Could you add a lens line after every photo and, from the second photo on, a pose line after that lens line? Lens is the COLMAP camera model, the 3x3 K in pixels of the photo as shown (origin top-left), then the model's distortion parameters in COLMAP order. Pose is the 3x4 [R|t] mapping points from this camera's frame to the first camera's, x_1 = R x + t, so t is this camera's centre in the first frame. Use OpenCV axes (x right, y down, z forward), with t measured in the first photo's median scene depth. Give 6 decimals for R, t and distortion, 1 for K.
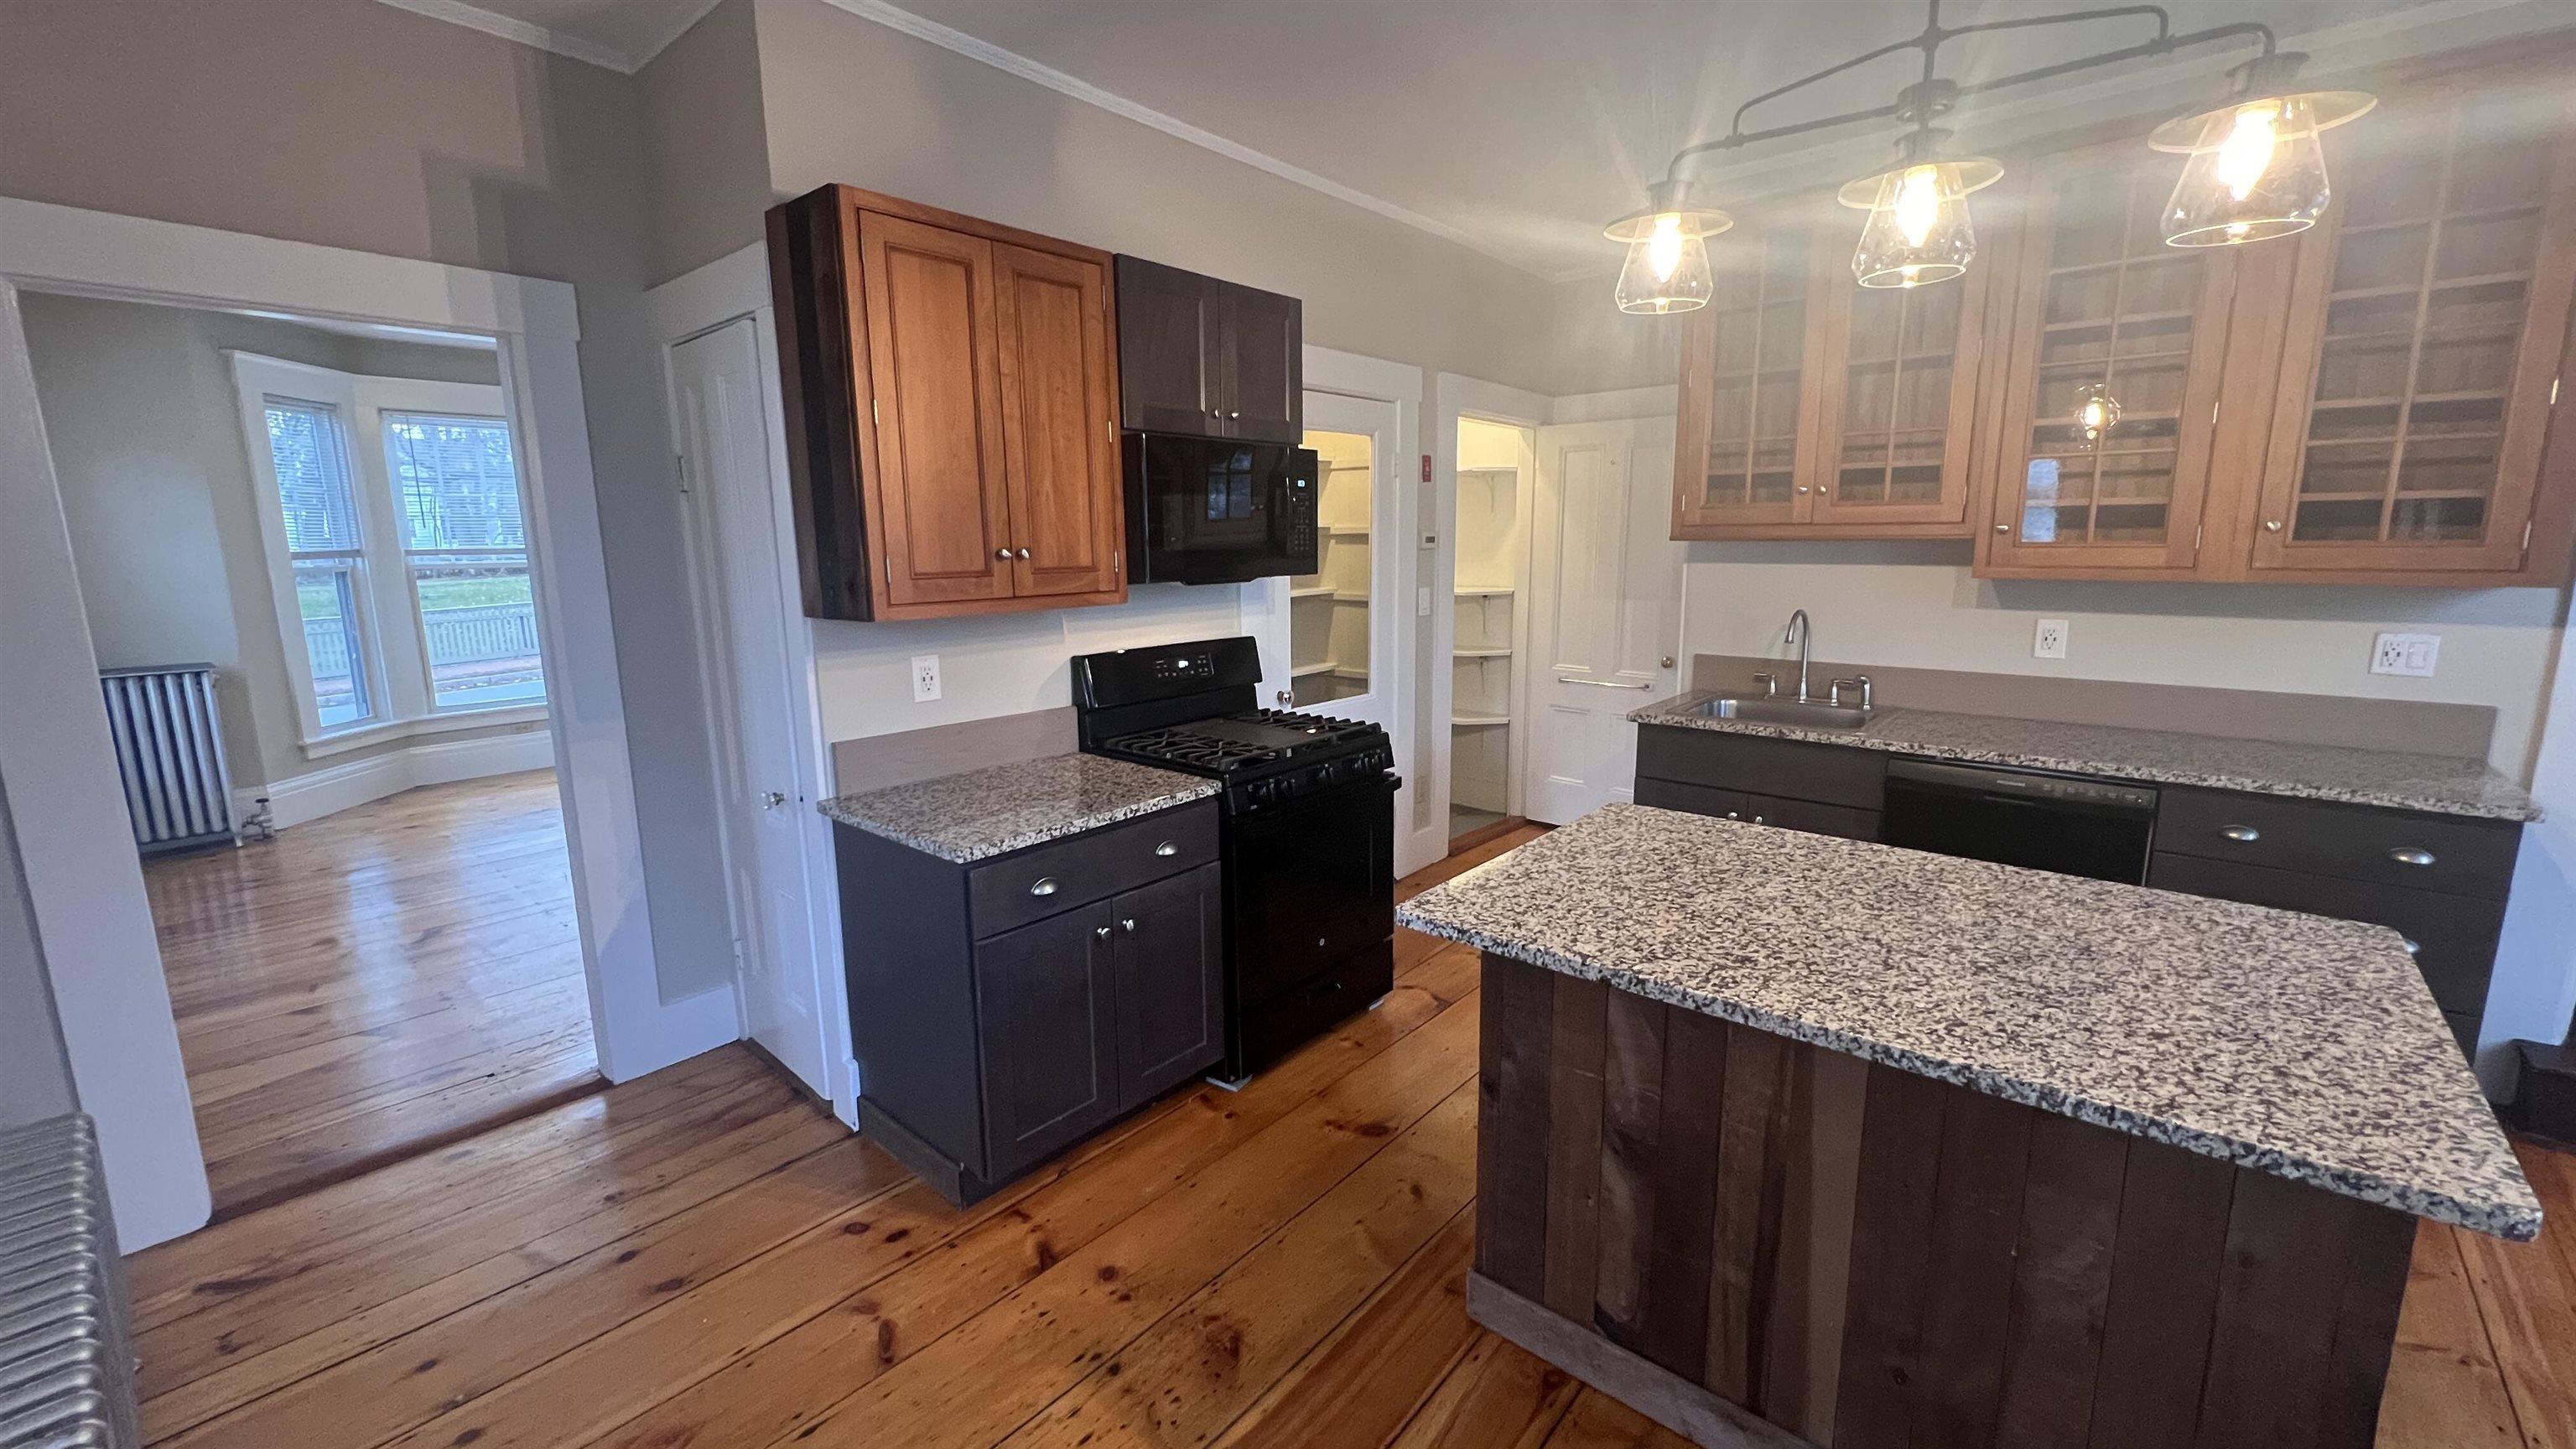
lens RADIAL K [[1032.2, 0, 1280.0], [0, 1032.2, 721.7], [0, 0, 1]] dist [-0.001487, -0.000412]
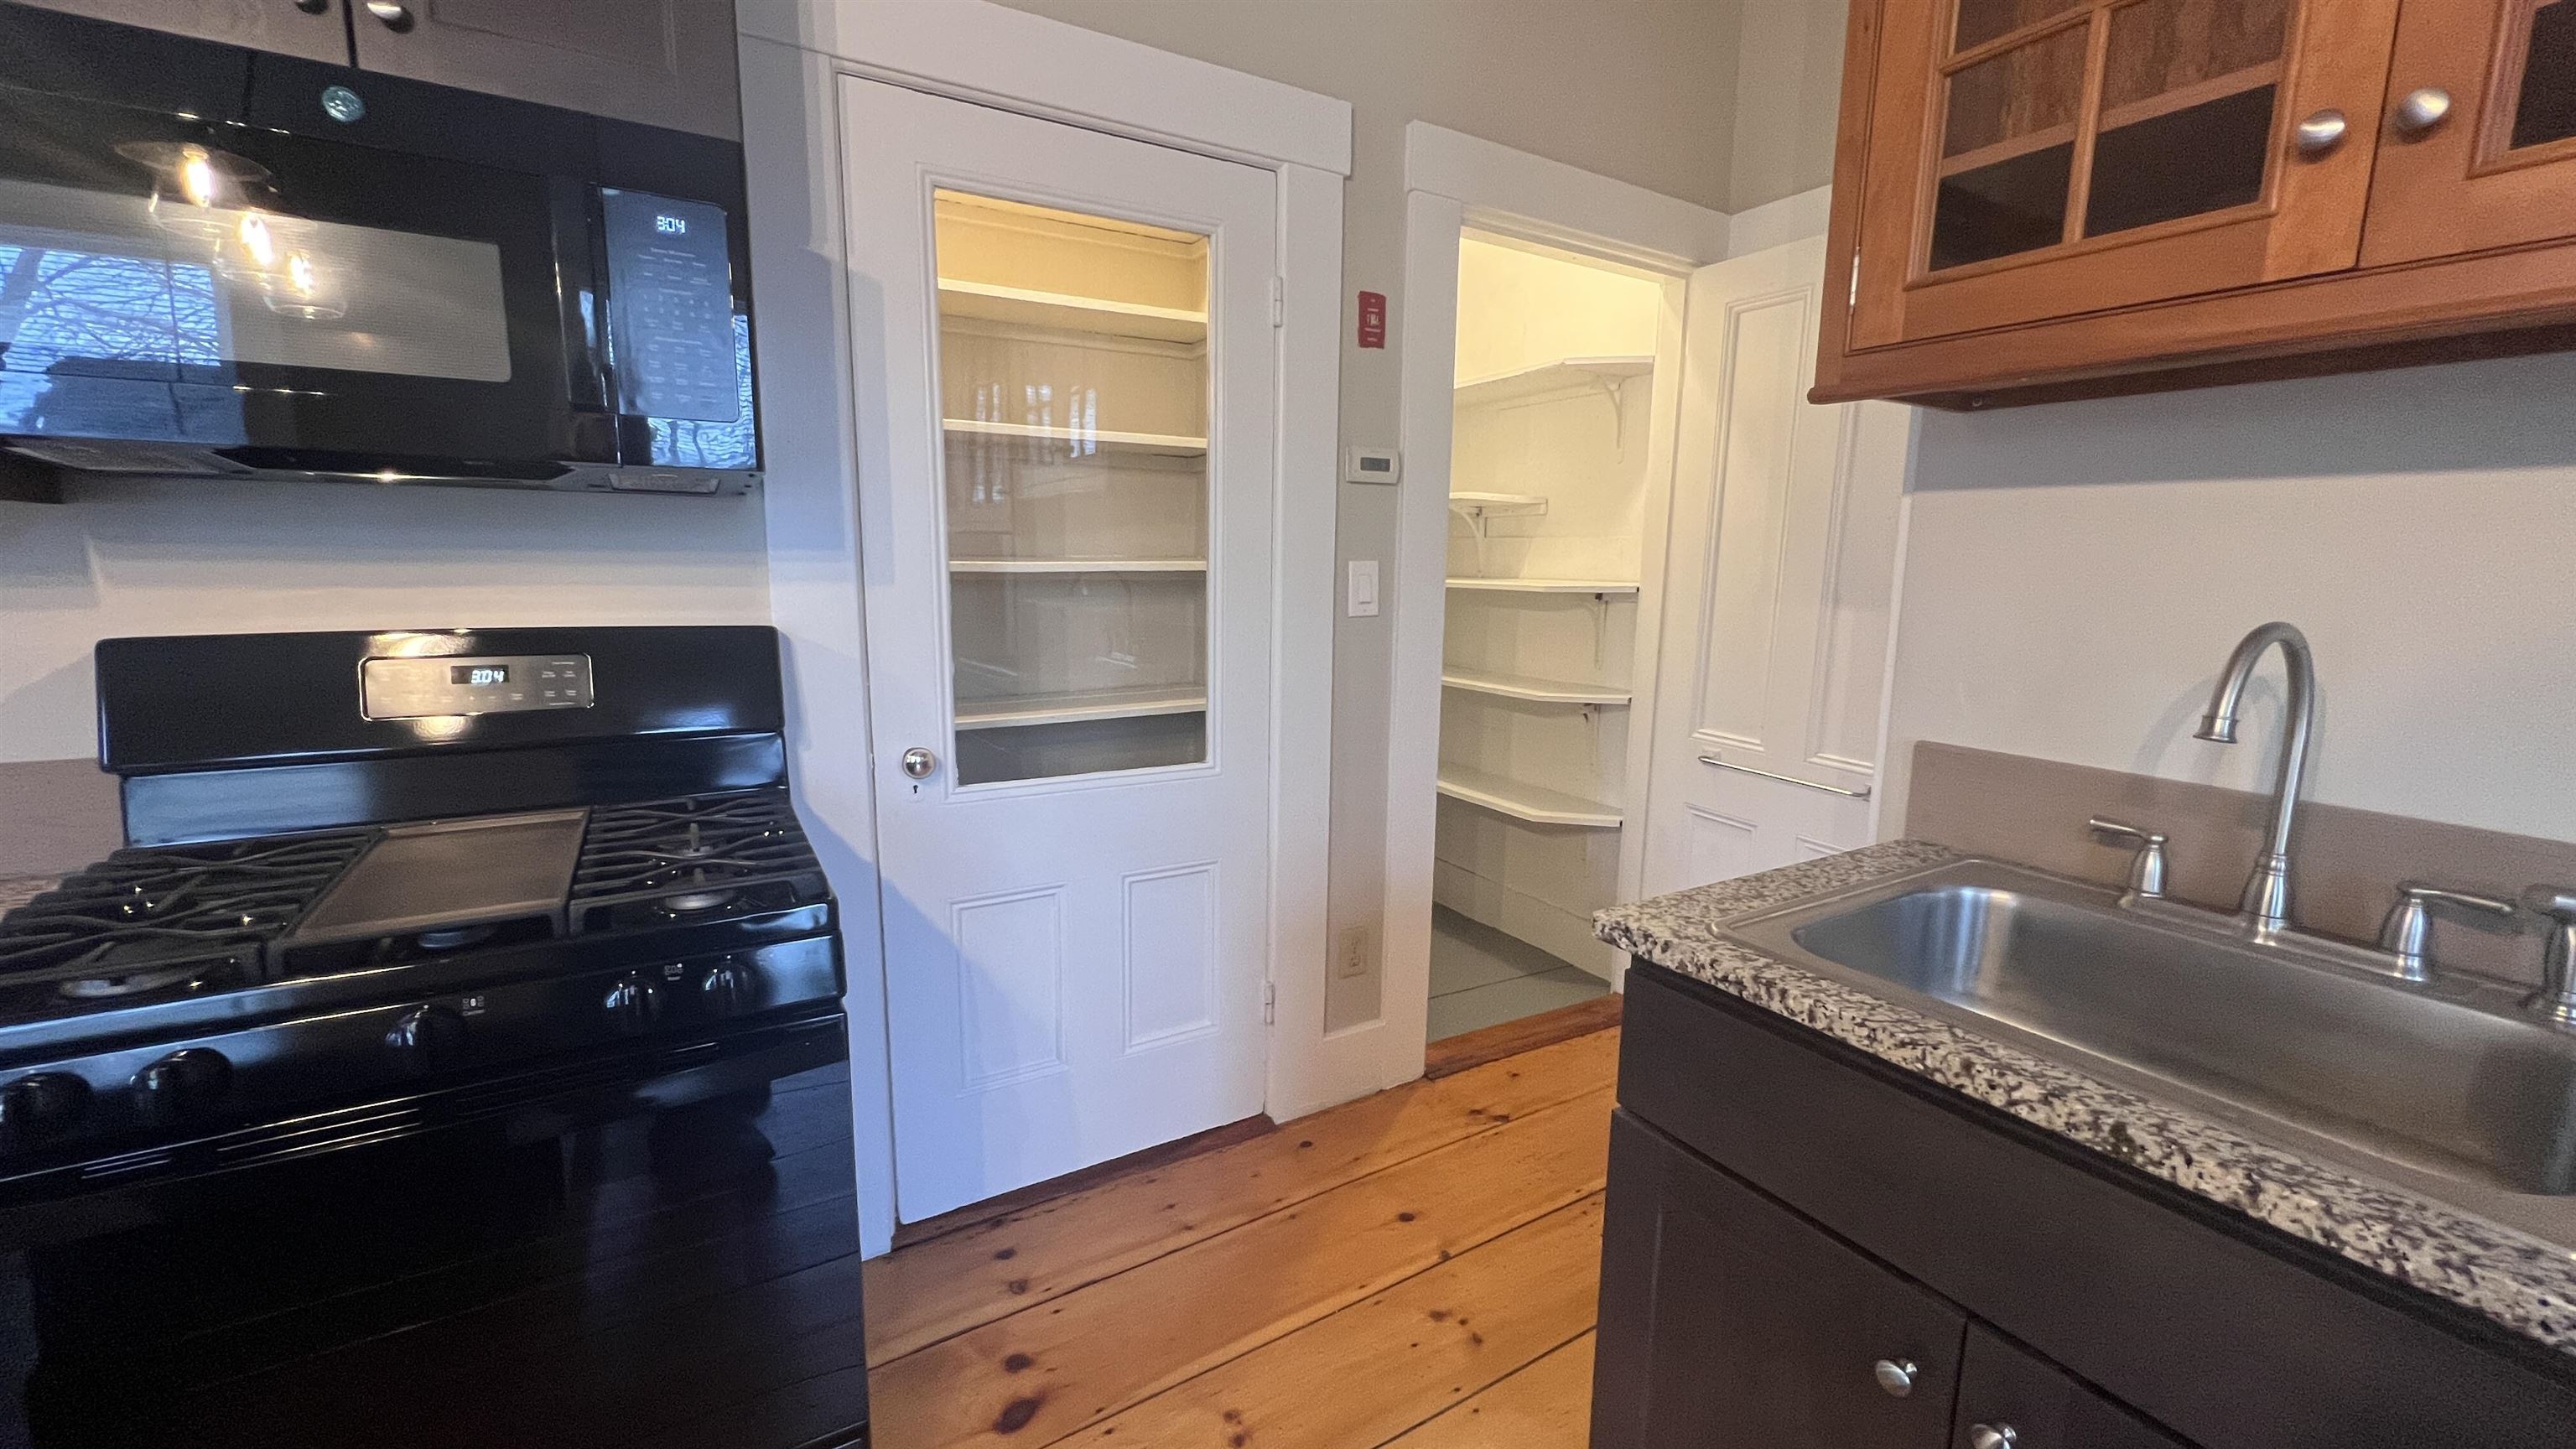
lens RADIAL K [[1032.2, 0, 1280.0], [0, 1032.2, 721.7], [0, 0, 1]] dist [-0.001487, -0.000412]
pose [[0.947839, 0.075699, -0.309629, 0.354383], [-0.081188, 0.996687, -0.004860, -0.061752], [0.308236, 0.029744, 0.950845, 0.686669]]
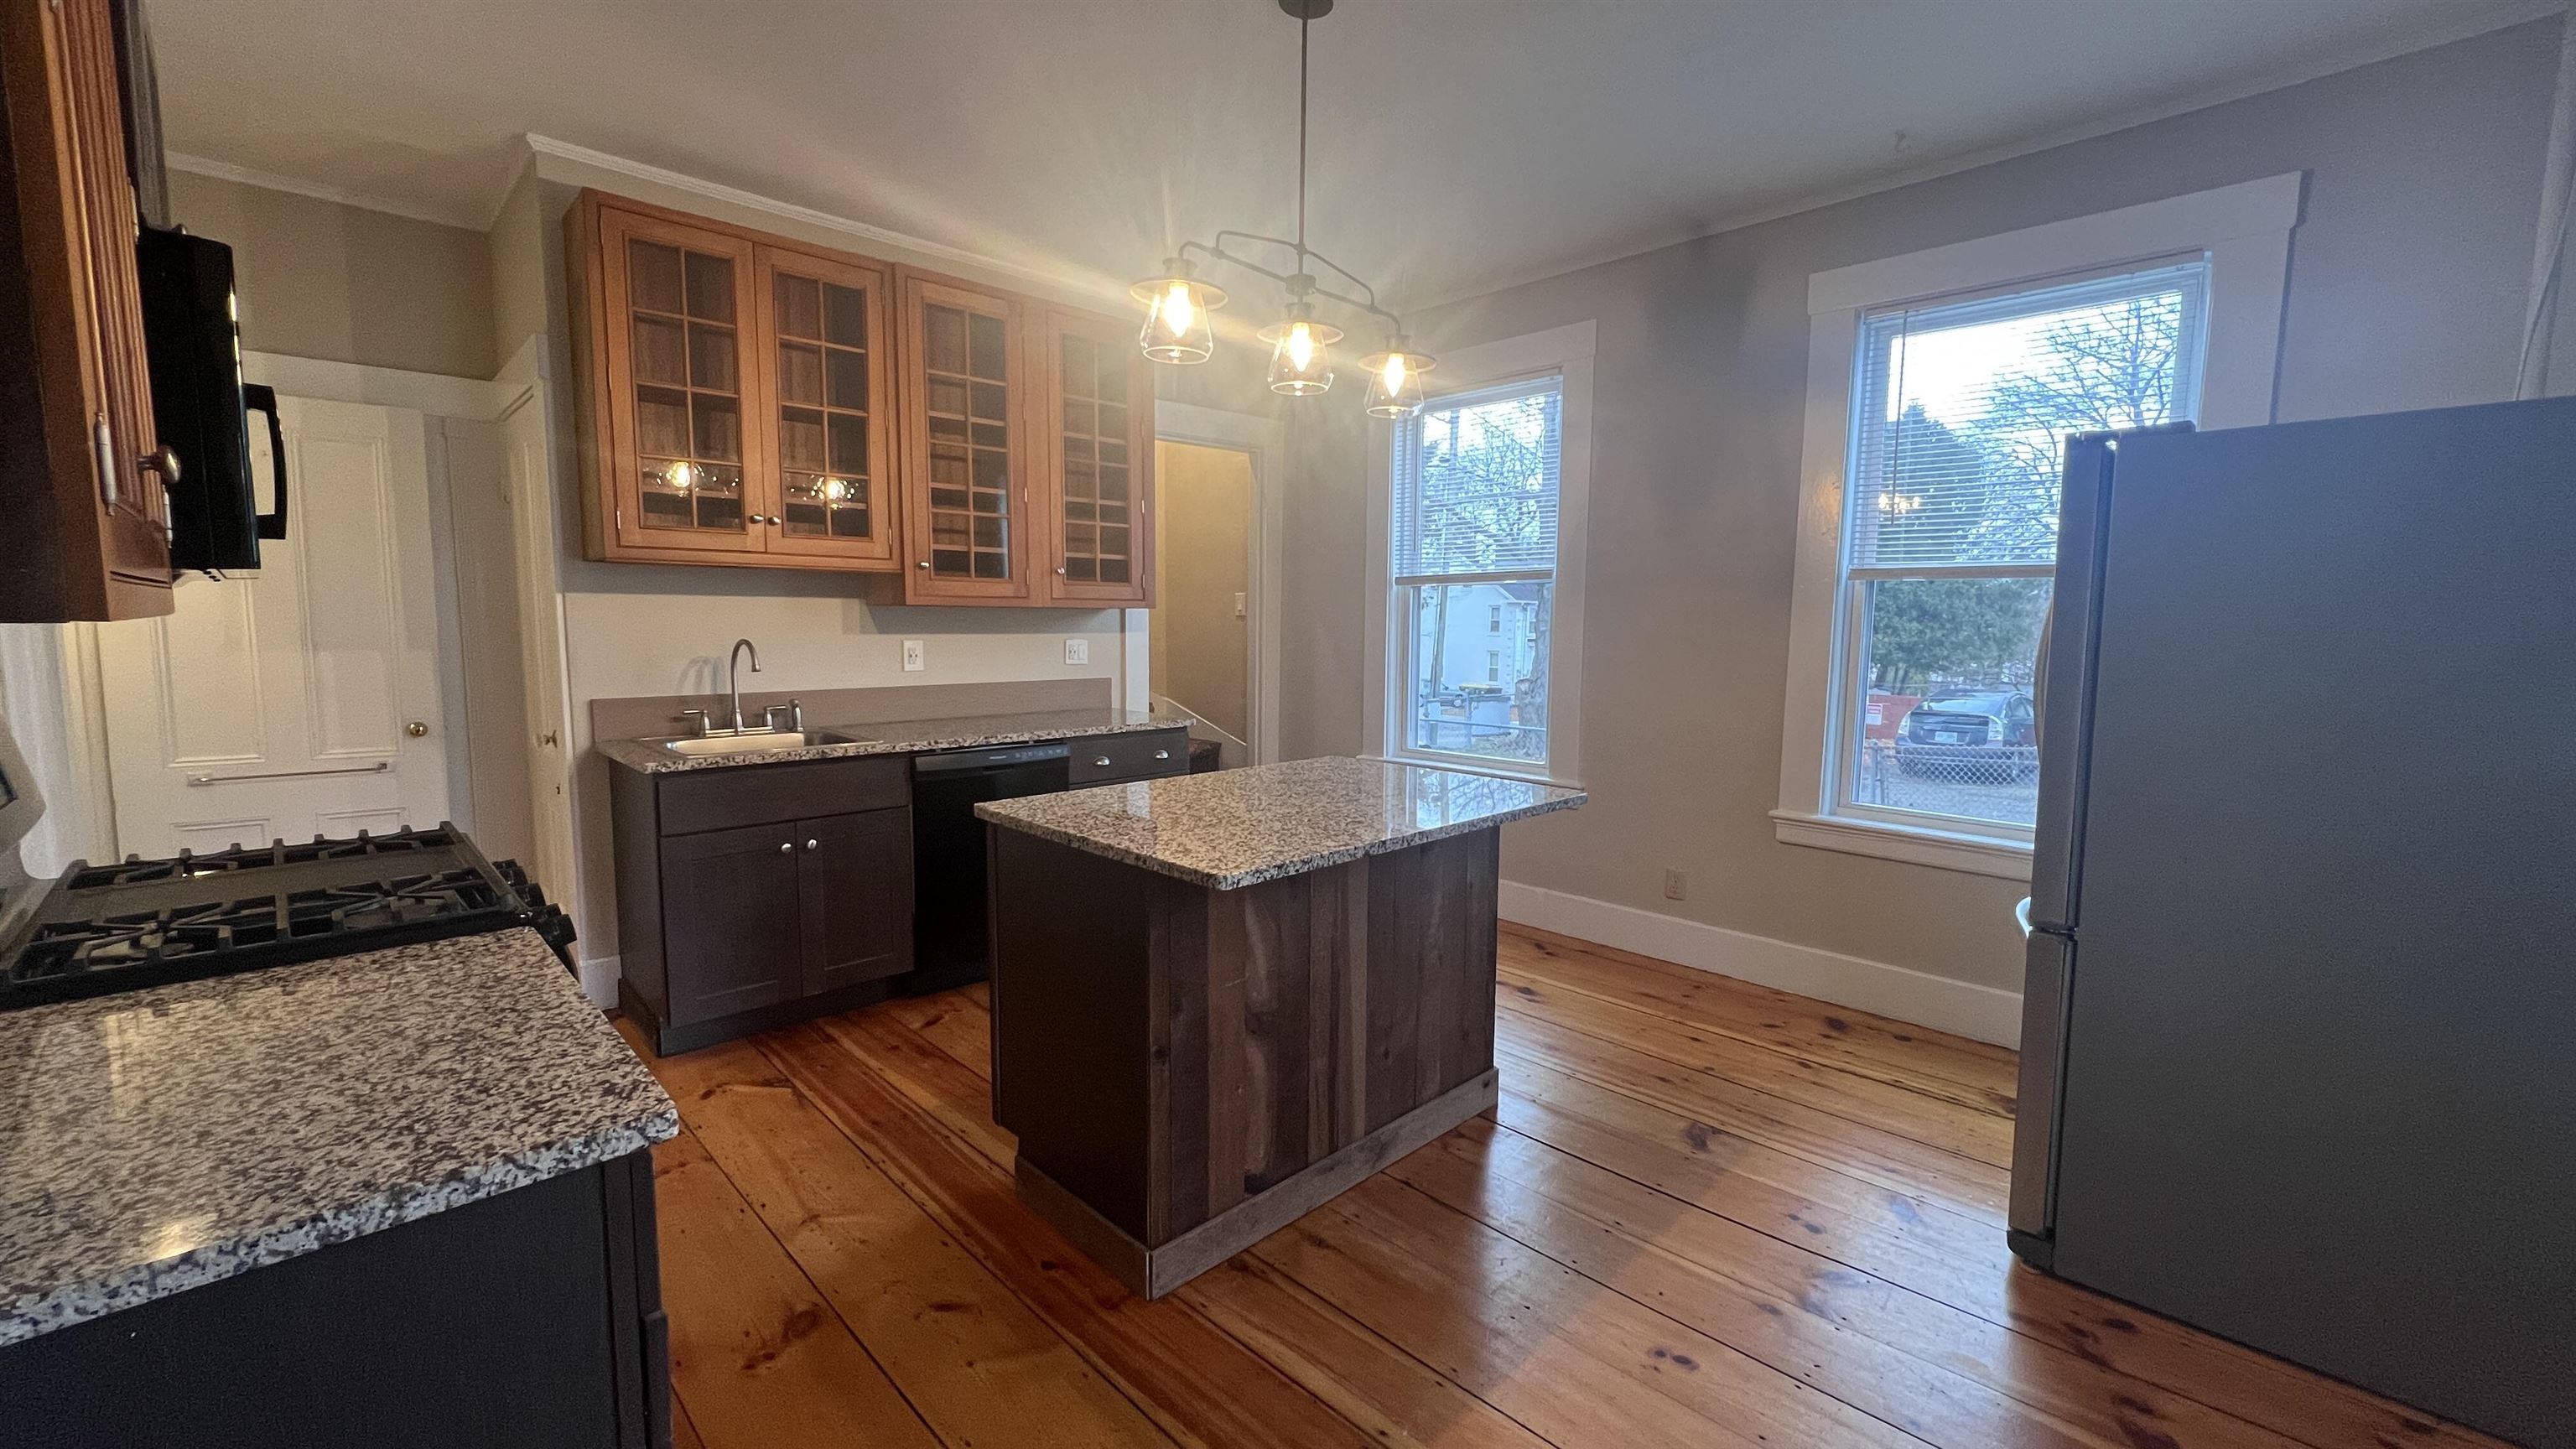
lens RADIAL K [[1032.2, 0, 1280.0], [0, 1032.2, 721.7], [0, 0, 1]] dist [-0.001487, -0.000412]
pose [[0.077341, -0.090231, 0.992913, -0.469947], [0.167286, 0.982952, 0.076295, -0.020700], [-0.982870, 0.160200, 0.091116, 0.433416]]
